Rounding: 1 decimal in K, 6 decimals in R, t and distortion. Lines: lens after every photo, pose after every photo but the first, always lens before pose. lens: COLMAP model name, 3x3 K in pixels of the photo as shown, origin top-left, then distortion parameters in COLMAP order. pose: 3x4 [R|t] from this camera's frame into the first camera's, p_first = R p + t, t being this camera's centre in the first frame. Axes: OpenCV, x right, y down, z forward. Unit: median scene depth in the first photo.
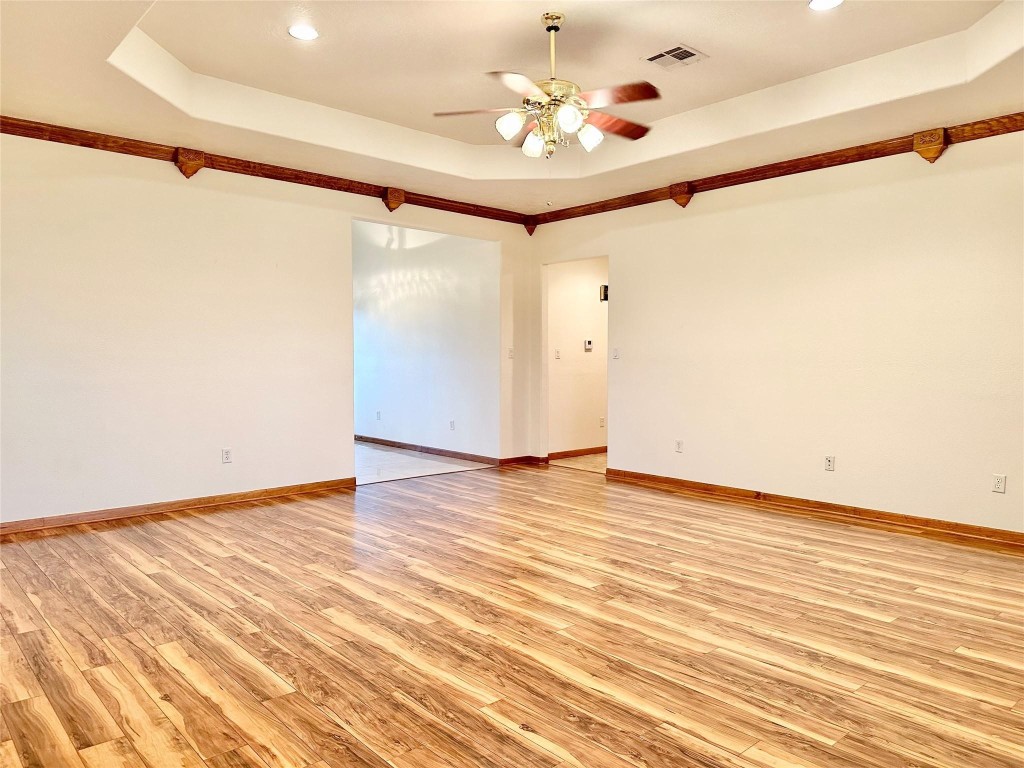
lens RADIAL K [[724.4, 0, 470.6], [0, 724.4, 384.8], [0, 0, 1]] dist [0.019567, 0.002991]
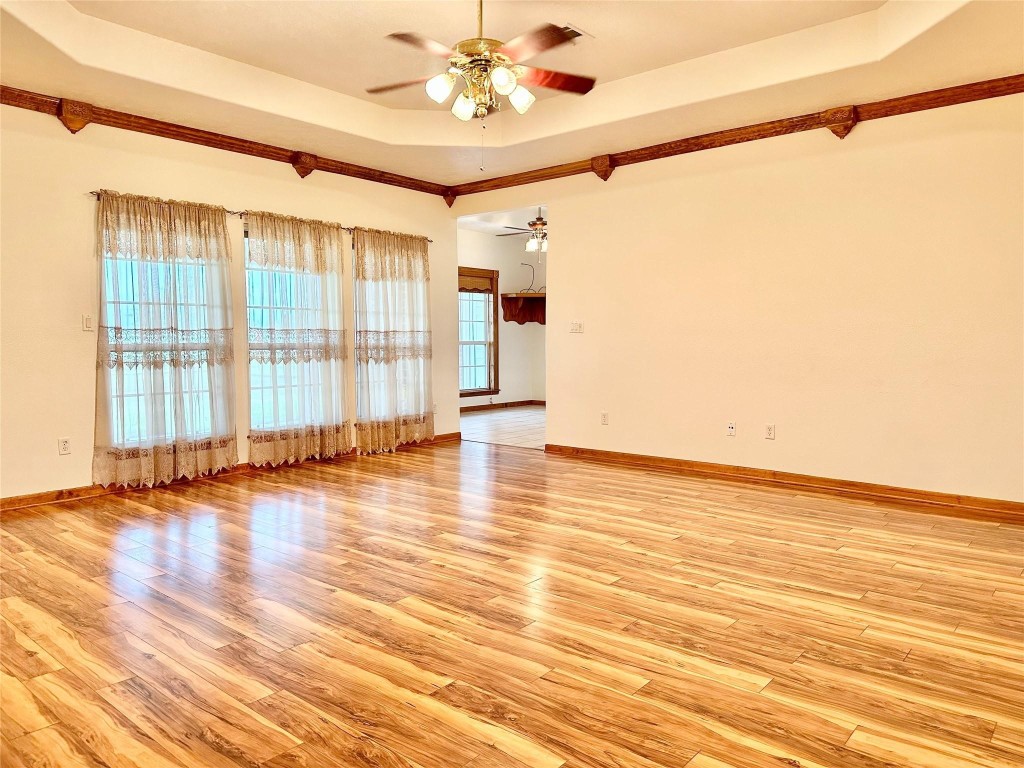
lens RADIAL K [[724.4, 0, 512.7], [0, 724.4, 387.5], [0, 0, 1]] dist [0.019567, 0.002991]
pose [[-0.983849, 0.014339, -0.178422, 0.228329], [-0.005993, 0.993588, 0.112900, -0.061123], [0.178897, 0.112146, -0.977455, 1.833945]]
